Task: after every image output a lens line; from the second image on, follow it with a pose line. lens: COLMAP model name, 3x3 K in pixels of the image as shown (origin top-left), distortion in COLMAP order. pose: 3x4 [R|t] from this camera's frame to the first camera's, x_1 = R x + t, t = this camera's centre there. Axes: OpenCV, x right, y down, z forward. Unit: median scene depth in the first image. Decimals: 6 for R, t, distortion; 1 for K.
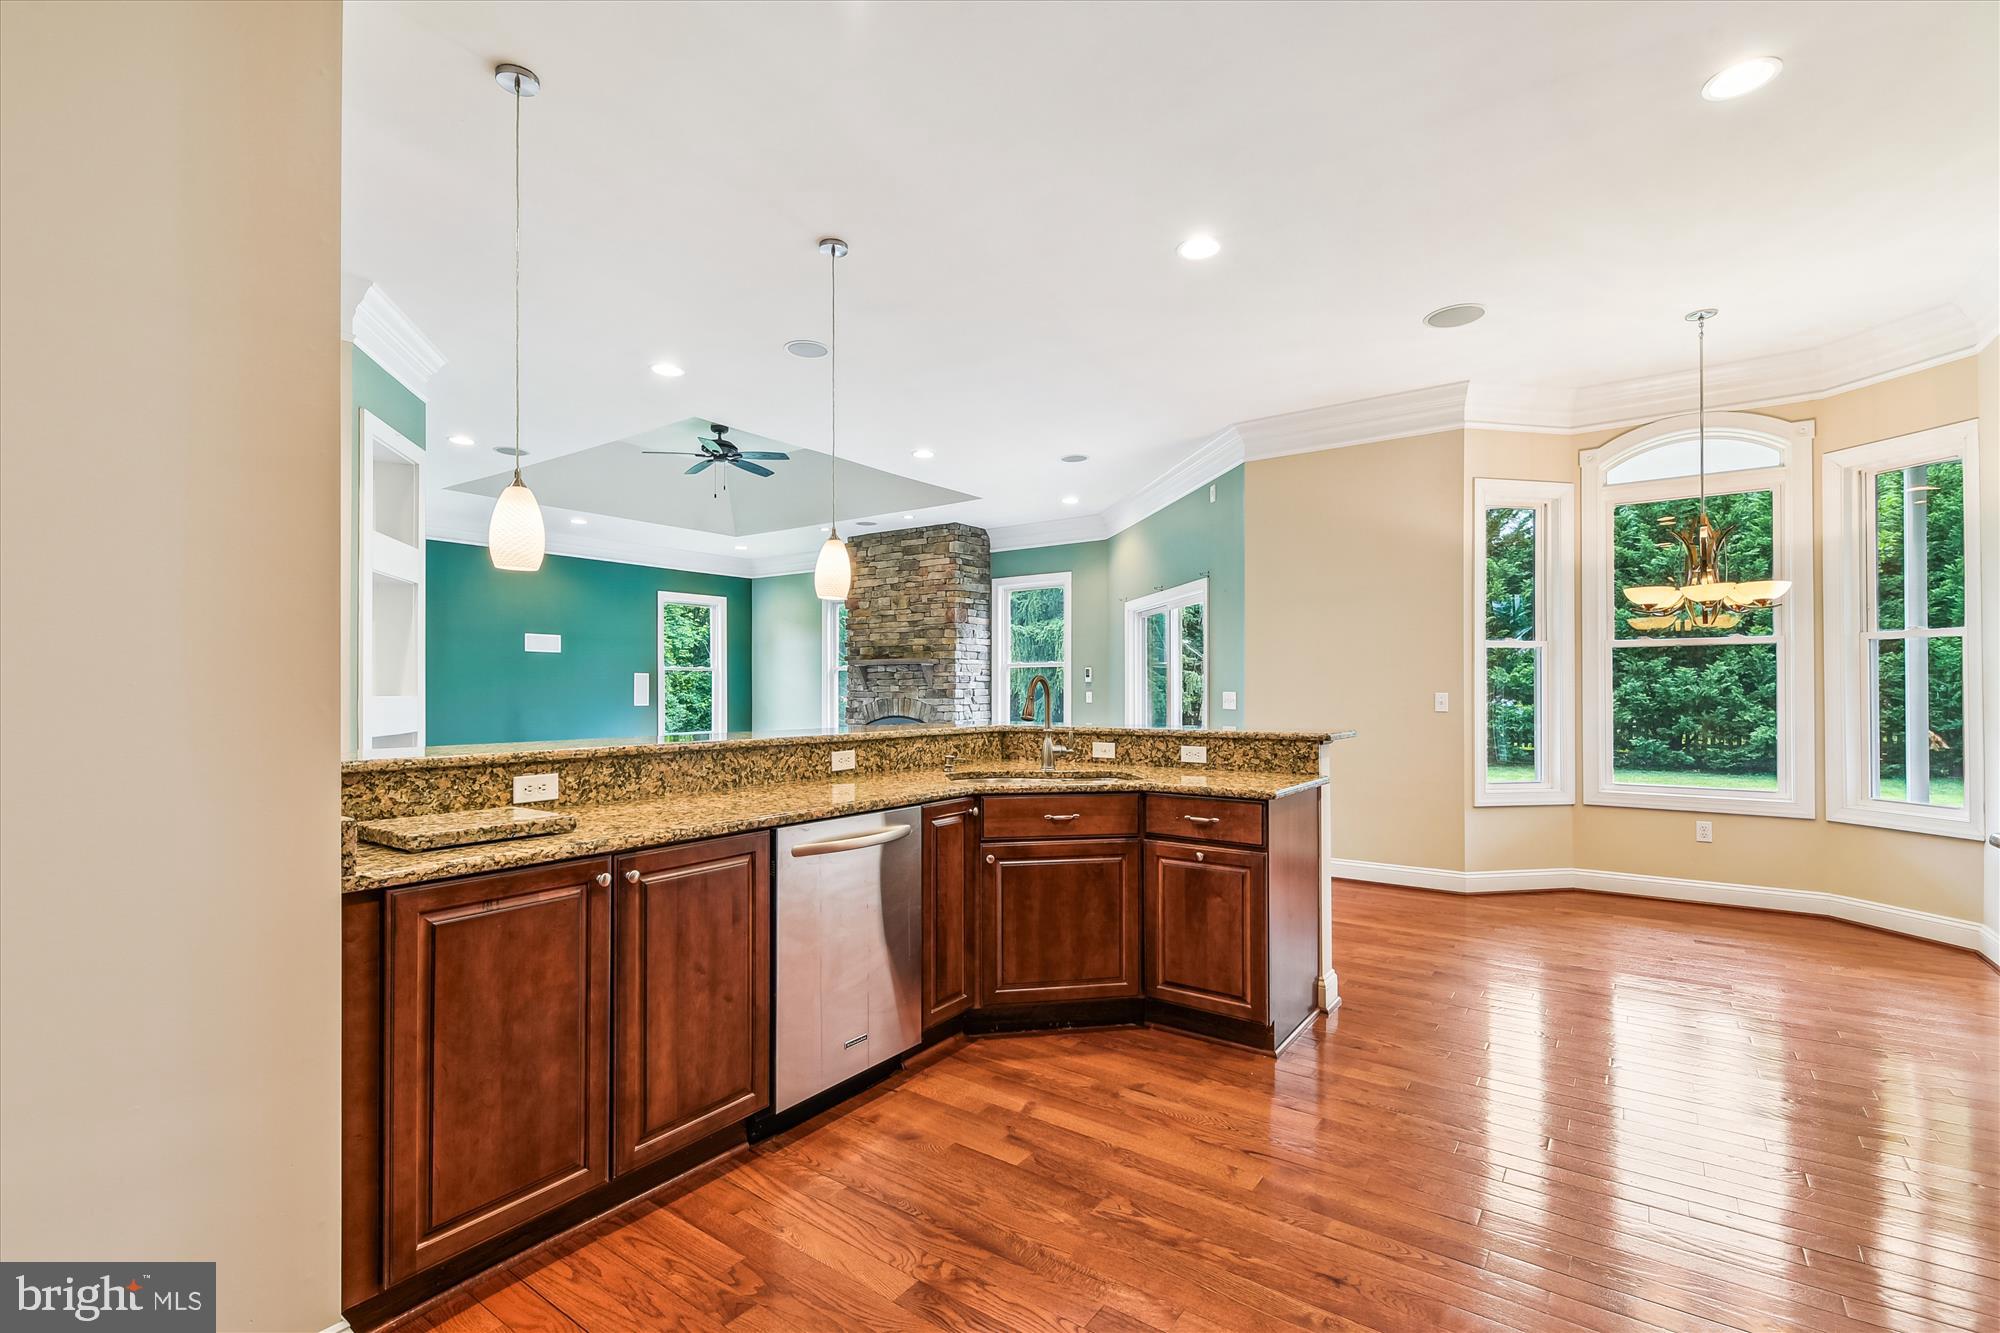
lens RADIAL K [[889.9, 0, 995.3], [0, 889.9, 677.6], [0, 0, 1]] dist [0.014889, -0.004167]
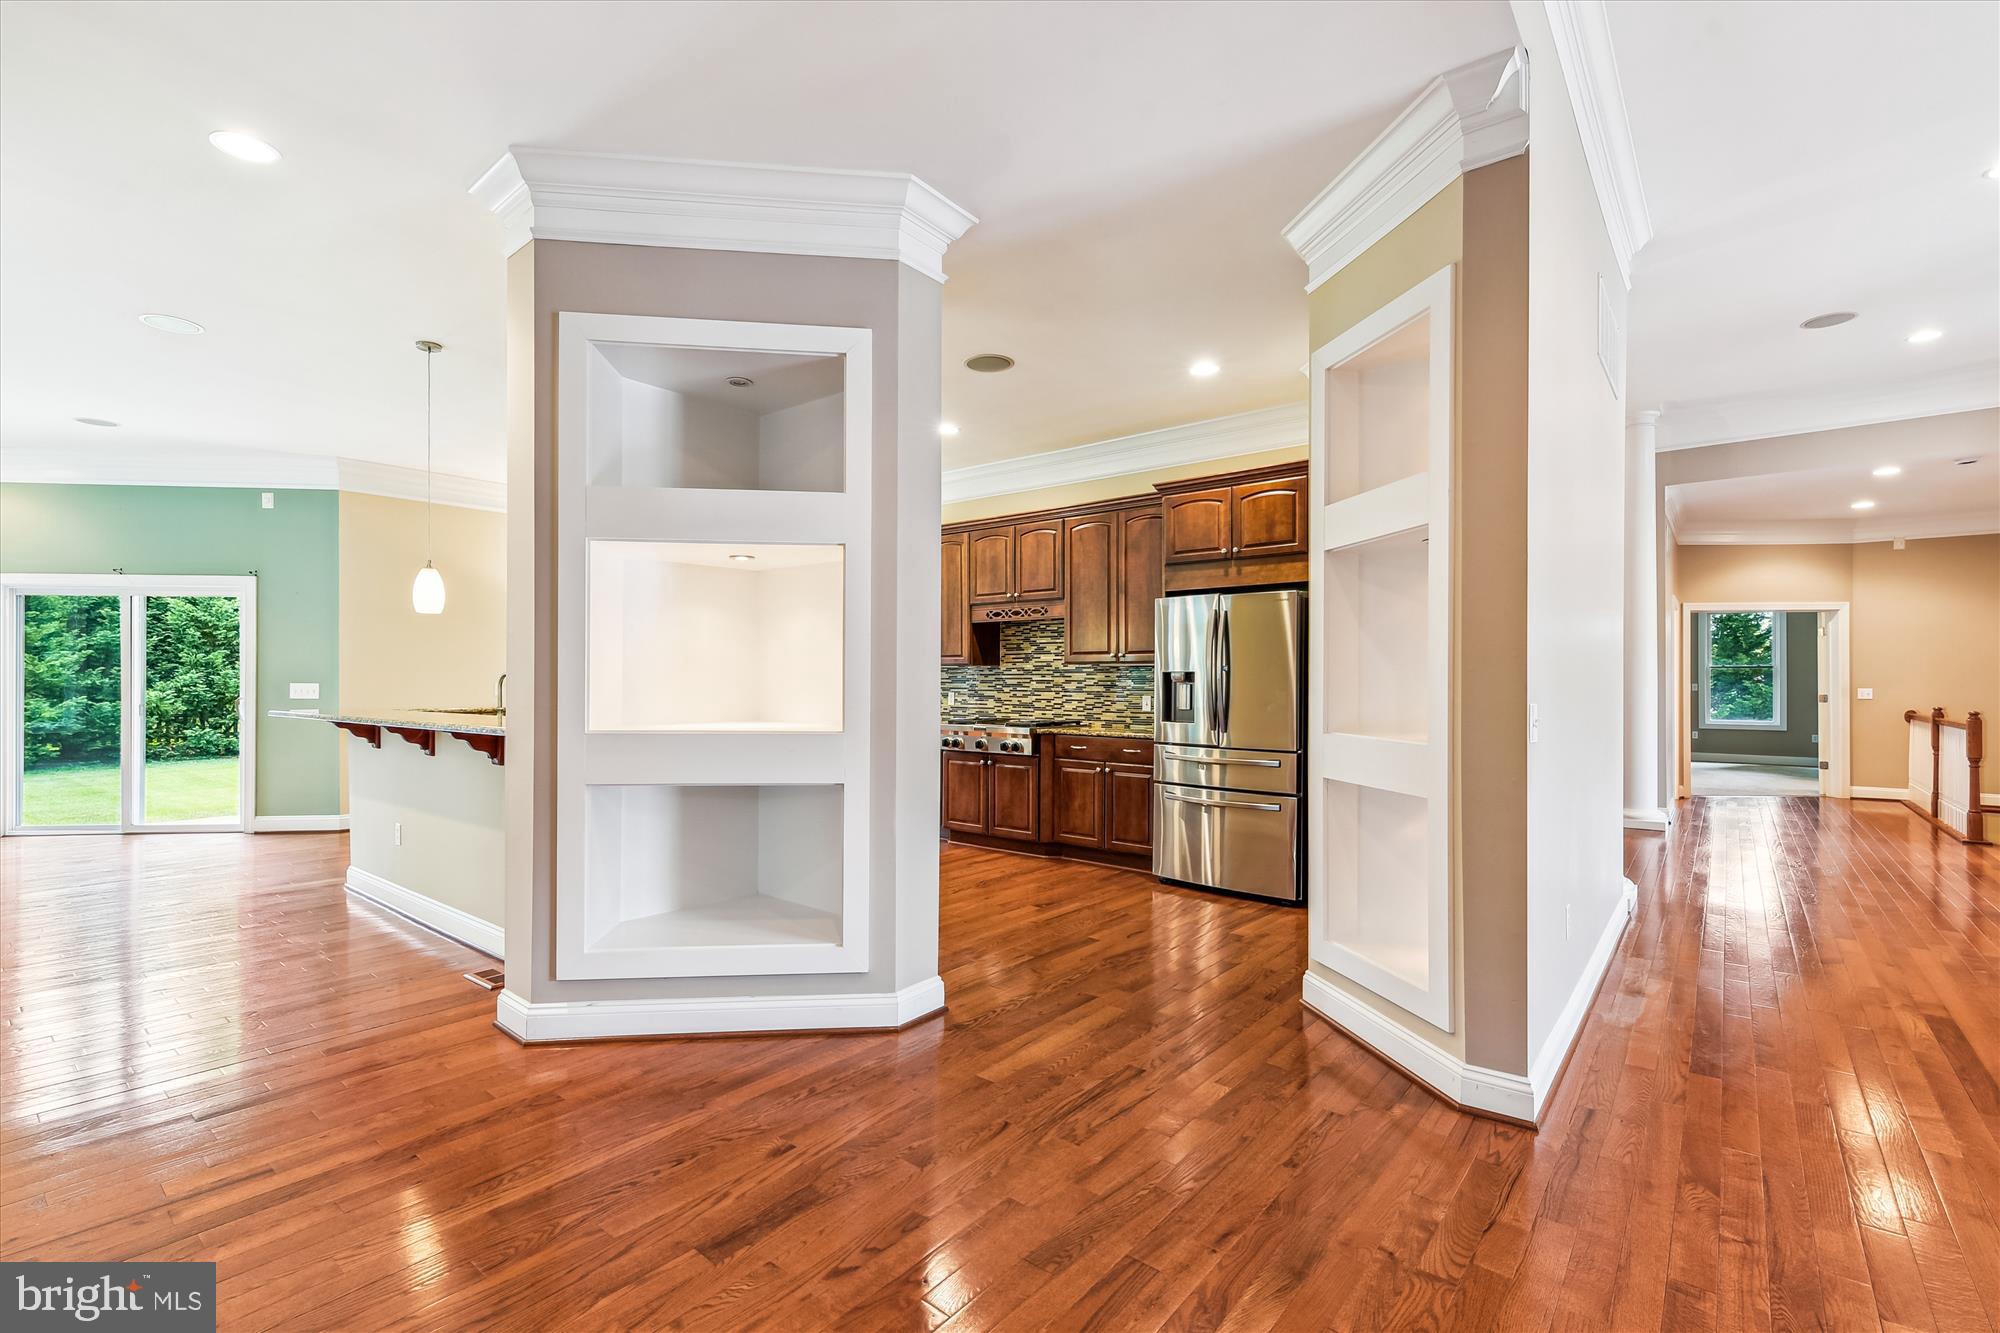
lens RADIAL K [[889.9, 0, 1011.7], [0, 889.9, 678.2], [0, 0, 1]] dist [0.014889, -0.004167]
pose [[0.052571, 0.004351, 0.998608, -0.556301], [-0.014131, 0.999894, -0.003613, 0.000868], [-0.998517, -0.013921, 0.052627, 0.022348]]
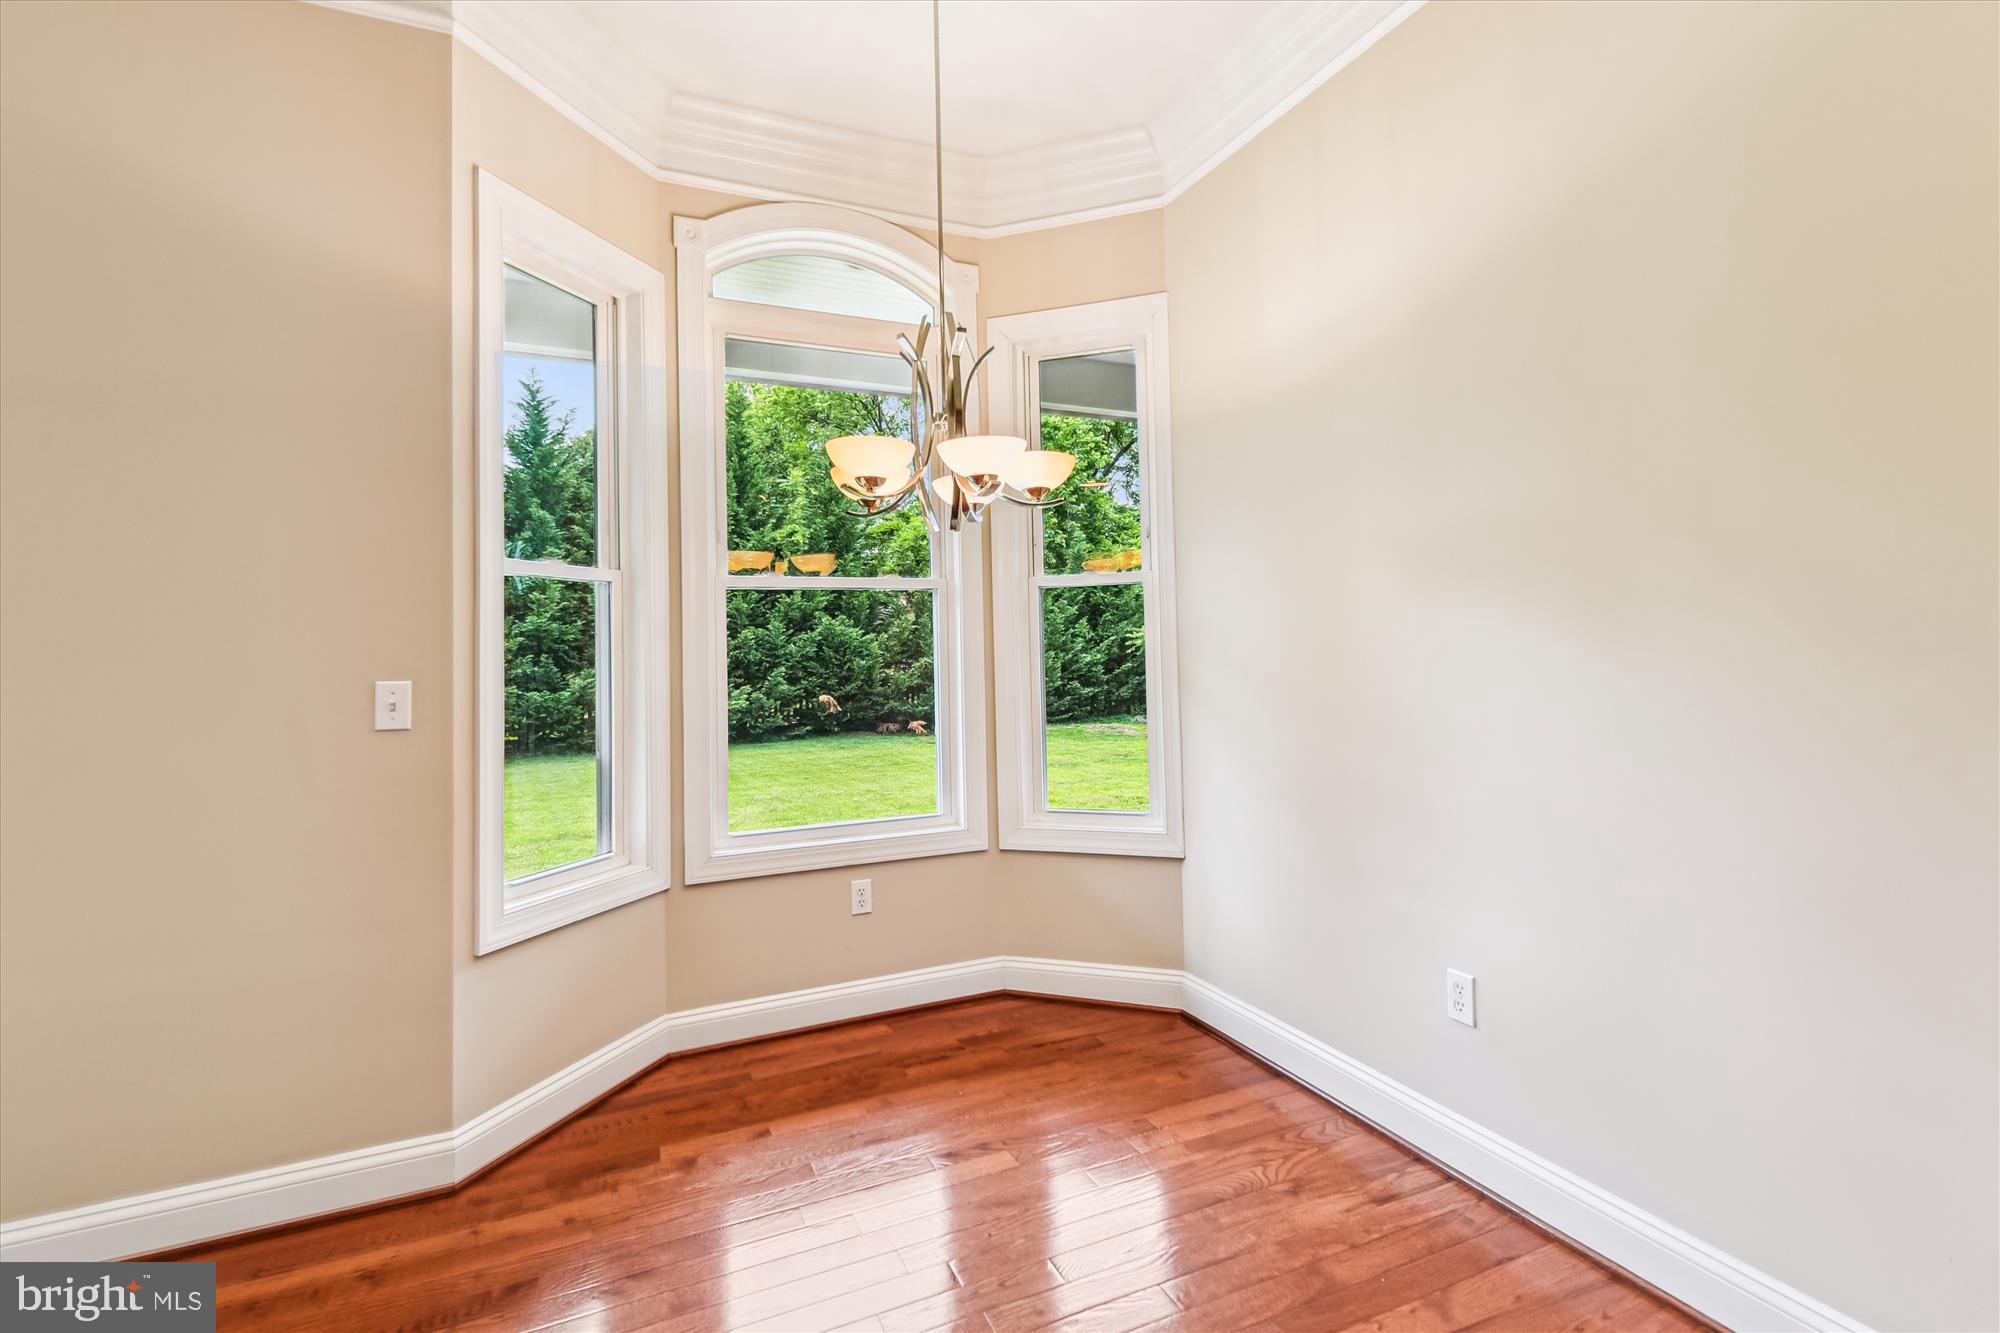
lens RADIAL K [[889.9, 0, 1013.2], [0, 889.9, 633.0], [0, 0, 1]] dist [0.014889, -0.004167]
pose [[0.481722, 0.013696, 0.876217, 0.173344], [0.011578, 0.999691, -0.021991, 0.004815], [-0.876248, 0.020738, 0.481415, 0.343787]]
